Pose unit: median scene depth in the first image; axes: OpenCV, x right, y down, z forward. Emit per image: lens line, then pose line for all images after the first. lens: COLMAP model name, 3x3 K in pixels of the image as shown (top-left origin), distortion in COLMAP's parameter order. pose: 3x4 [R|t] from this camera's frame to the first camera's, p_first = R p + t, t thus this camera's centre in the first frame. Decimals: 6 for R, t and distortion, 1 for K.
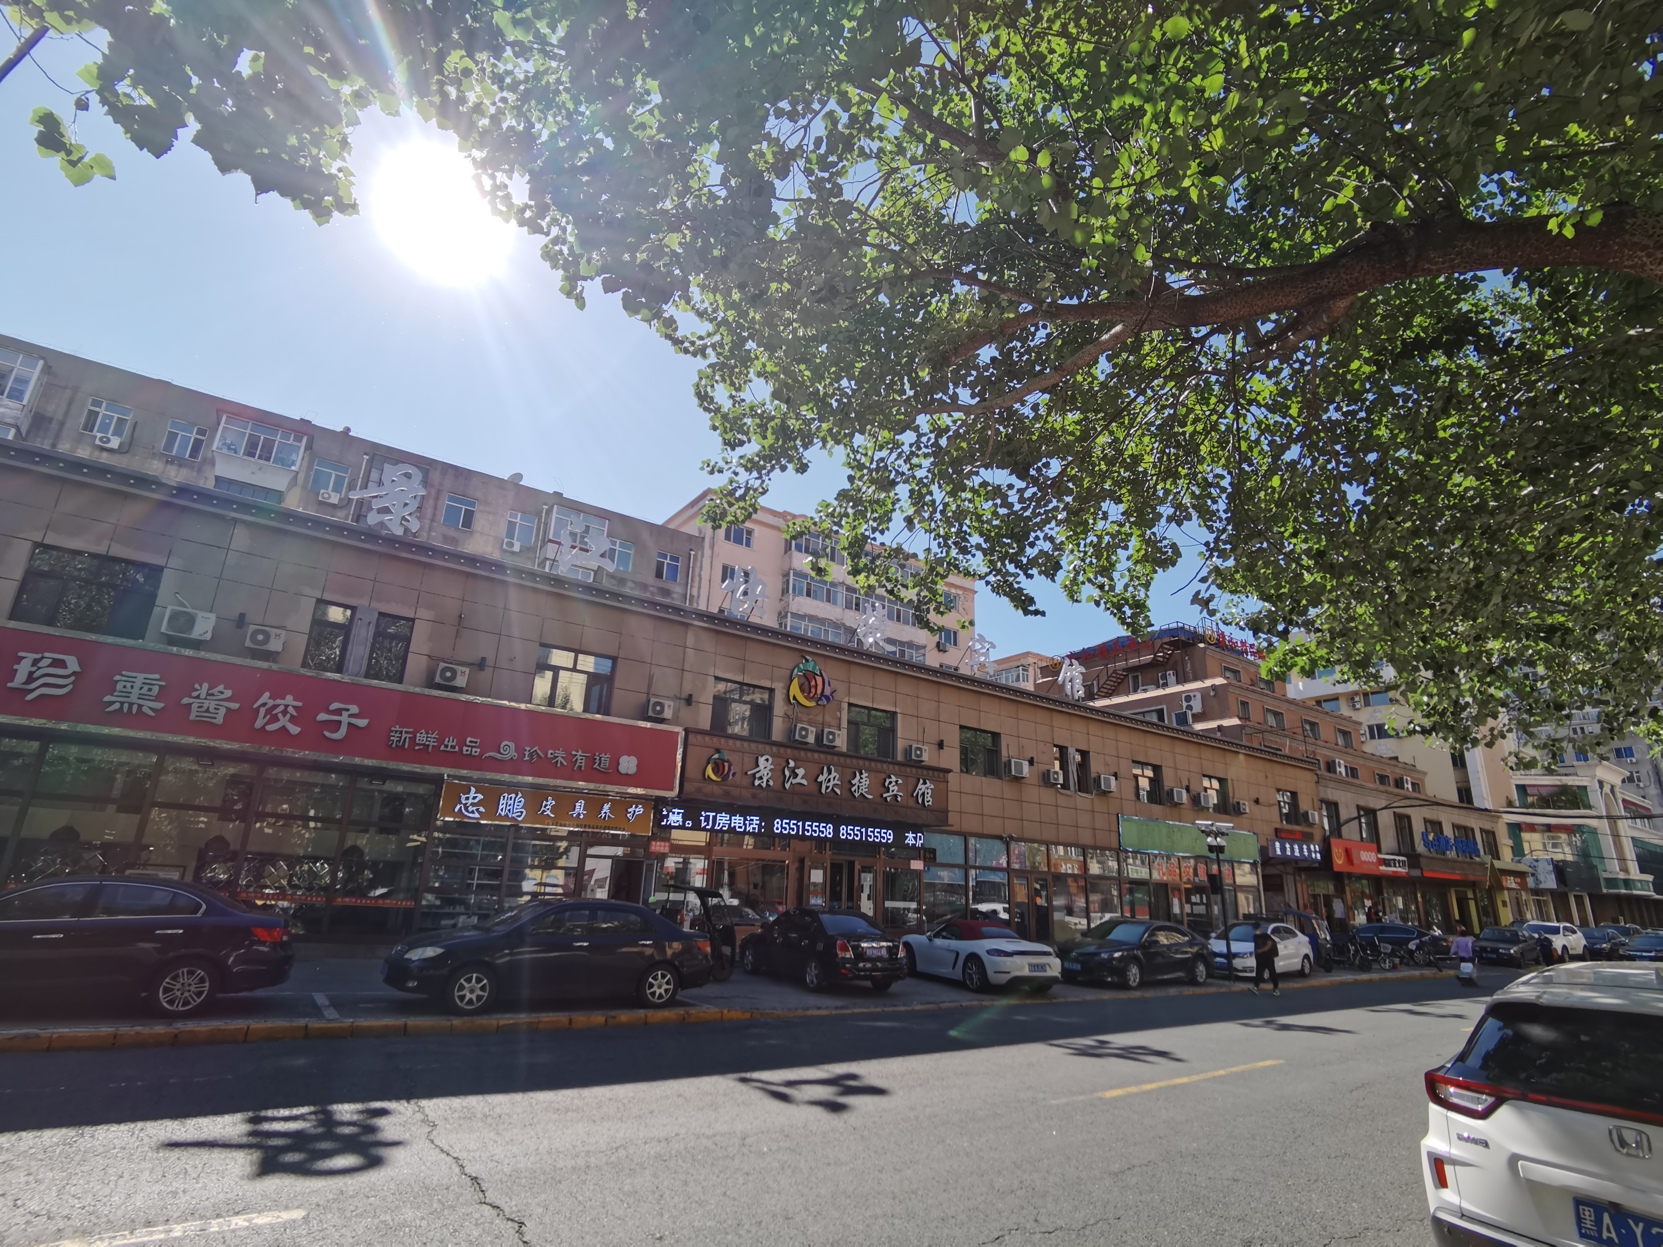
lens RADIAL K [[807.1, 0, 845.3], [0, 807.1, 587.4], [0, 0, 1]] dist [0.034813, -0.060501]
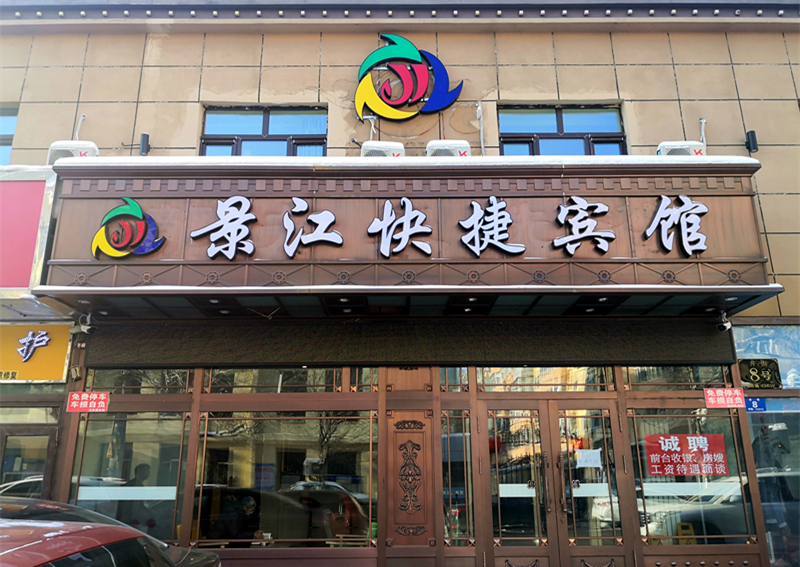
lens RADIAL K [[651.3, 0, 398.4], [0, 651.3, 265.9], [0, 0, 1]] dist [-0.058828, 0.187503]
pose [[0.807241, -0.220886, -0.547331, 0.171289], [0.243455, 0.969379, -0.032149, 0.270482], [0.537673, -0.107299, 0.836298, 0.695258]]
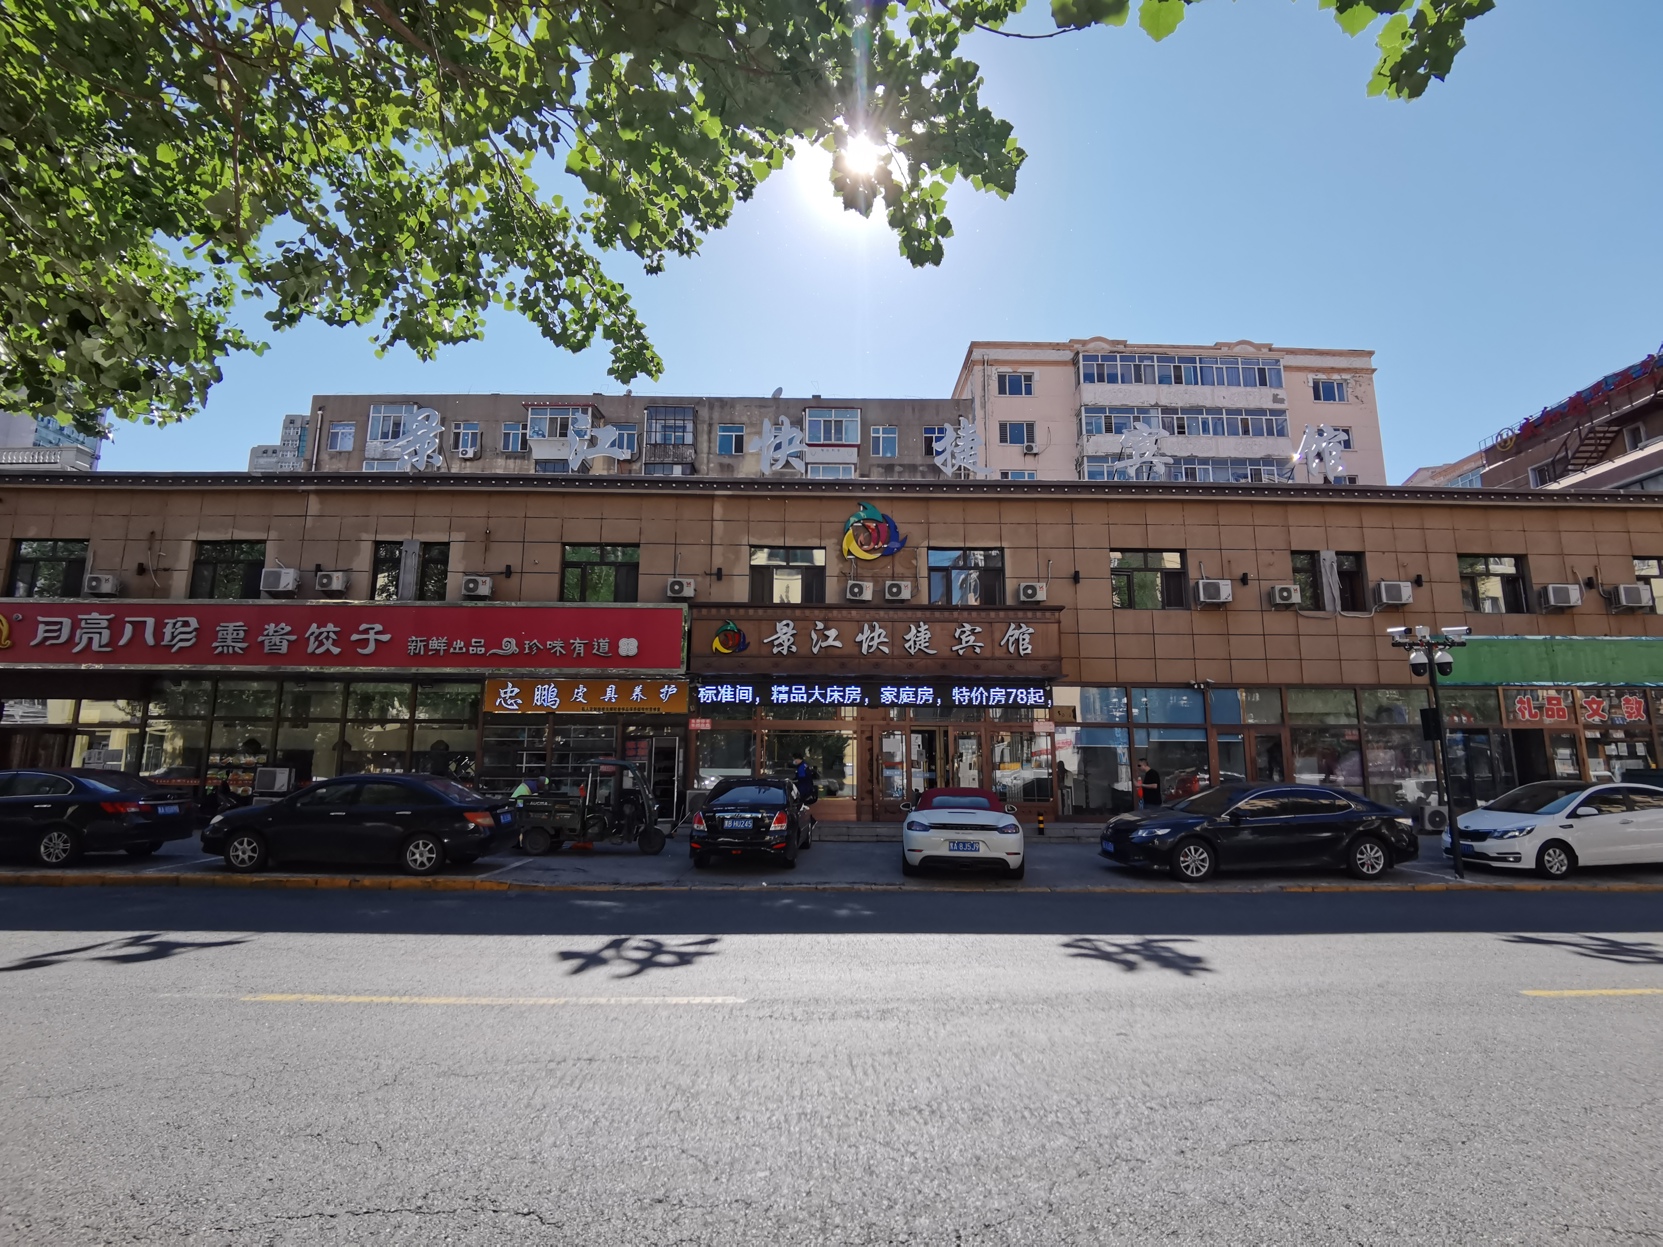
lens RADIAL K [[819.0, 0, 833.2], [0, 819.0, 620.8], [0, 0, 1]] dist [0.036523, -0.055579]
pose [[0.820316, -0.133459, -0.556120, 0.430659], [0.226825, 0.968564, 0.102144, 0.122089], [0.525006, -0.209933, 0.824801, 0.265459]]
